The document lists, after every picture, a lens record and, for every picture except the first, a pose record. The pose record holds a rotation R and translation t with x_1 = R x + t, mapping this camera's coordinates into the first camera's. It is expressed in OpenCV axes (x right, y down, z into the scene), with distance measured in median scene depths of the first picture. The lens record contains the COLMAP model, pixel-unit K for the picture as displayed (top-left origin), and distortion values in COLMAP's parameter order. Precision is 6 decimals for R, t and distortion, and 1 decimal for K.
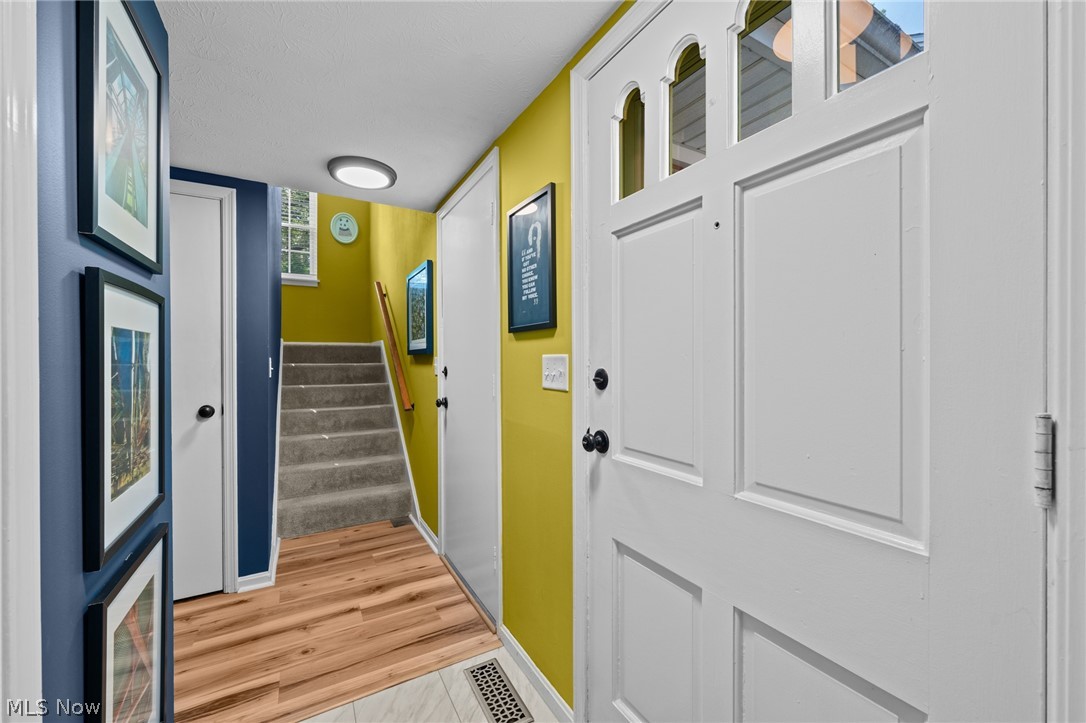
lens RADIAL K [[427.7, 0, 545.3], [0, 427.7, 361.8], [0, 0, 1]] dist [-0.006218, -0.000410]
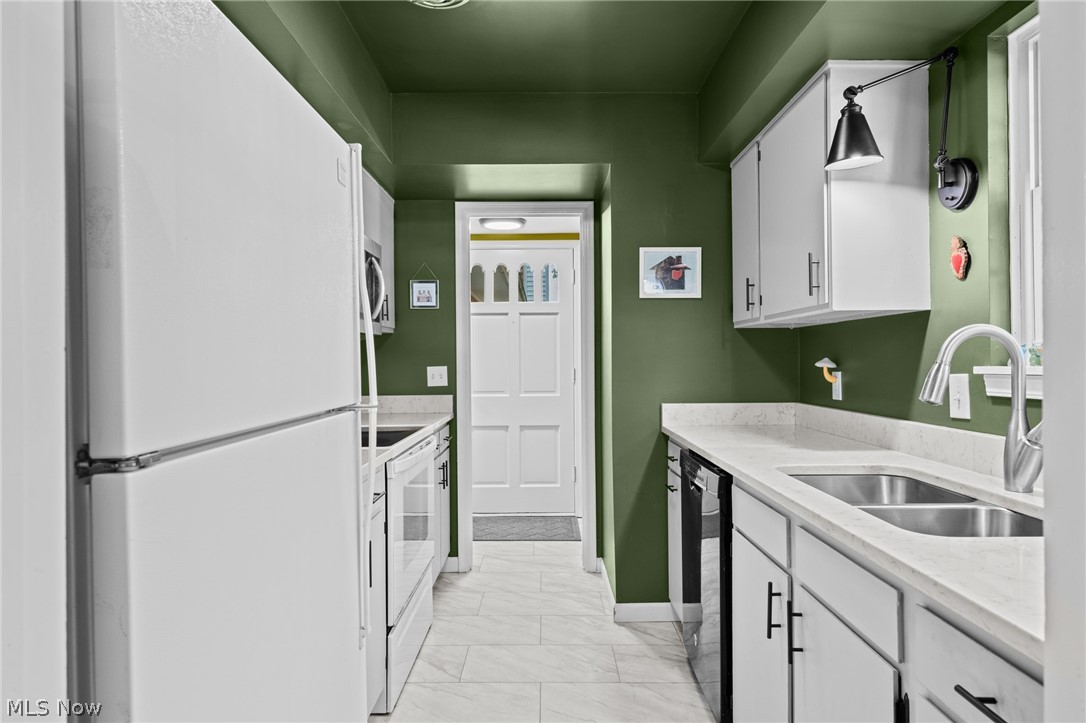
lens RADIAL K [[641.8, 0, 546.2], [0, 641.8, 359.7], [0, 0, 1]] dist [0.003203, 0.000728]
pose [[0.500242, 0.003366, 0.865879, -2.683652], [0.011601, 0.999877, -0.010589, 0.036334], [-0.865808, 0.015342, 0.500141, -1.260164]]
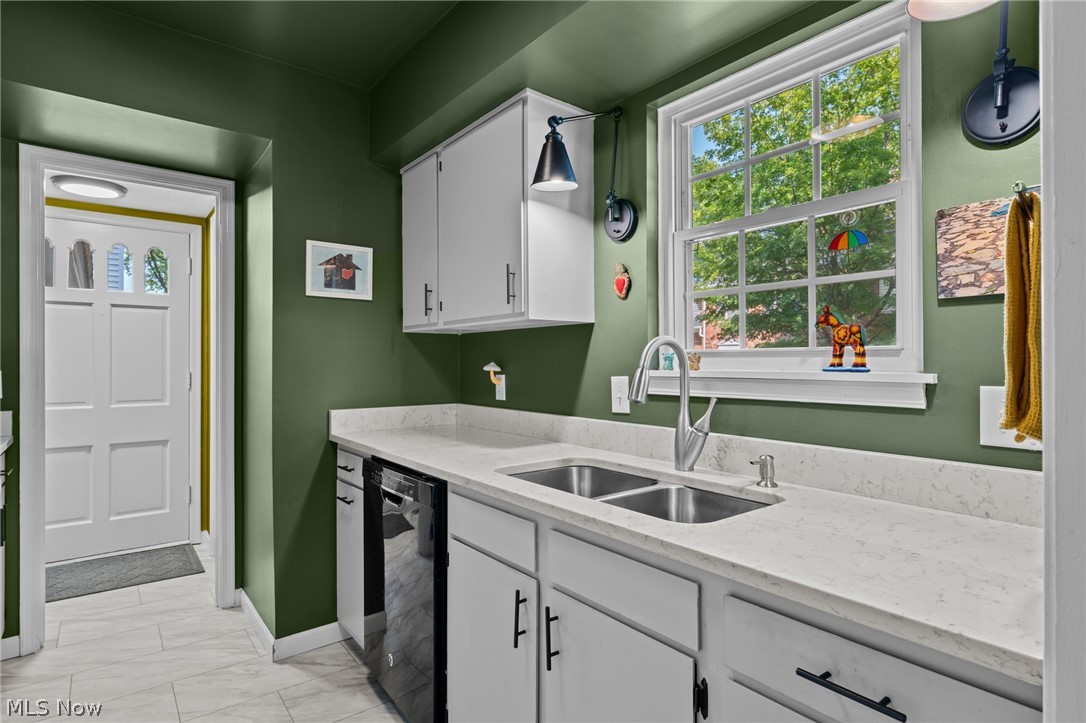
lens RADIAL K [[570.0, 0, 546.8], [0, 570.0, 360.4], [0, 0, 1]] dist [0.006993, -0.002676]
pose [[-0.142882, 0.008544, 0.989703, -2.483723], [0.010844, 0.999916, -0.007066, 0.029052], [-0.989680, 0.009722, -0.142962, -0.921671]]
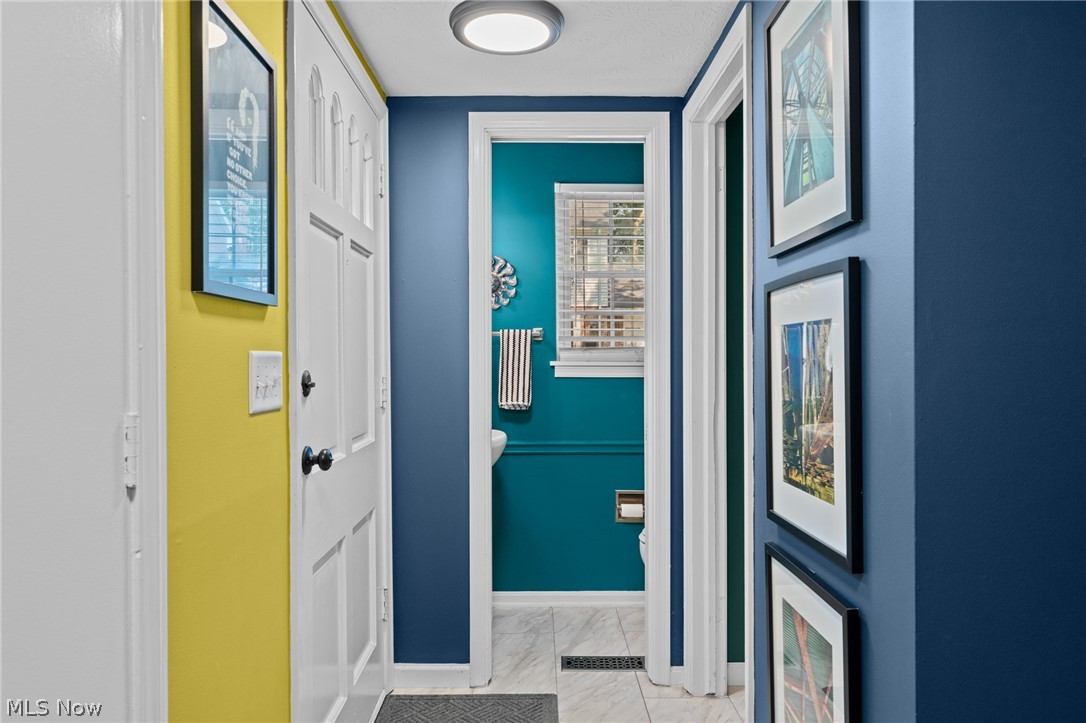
lens RADIAL K [[726.3, 0, 549.6], [0, 726.3, 362.0], [0, 0, 1]] dist [0.003764, -0.002830]
pose [[-0.877681, 0.004686, 0.479223, -0.833329], [0.012233, 0.999845, 0.012628, -0.010081], [-0.479090, 0.016946, -0.877602, 1.767531]]
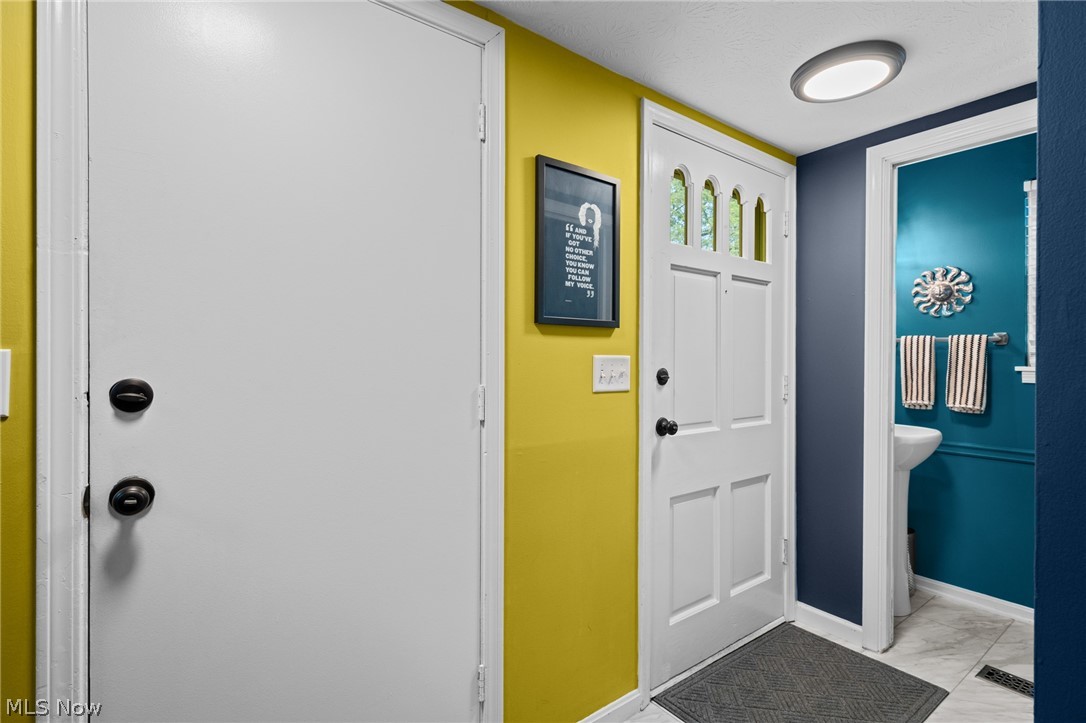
lens RADIAL K [[522.7, 0, 540.2], [0, 522.7, 360.6], [0, 0, 1]] dist [0.006032, 0.001522]
pose [[-0.125113, 0.002242, 0.992140, -1.187409], [0.004192, 0.999990, -0.001731, -0.003469], [-0.992134, 0.003942, -0.125122, 1.371483]]
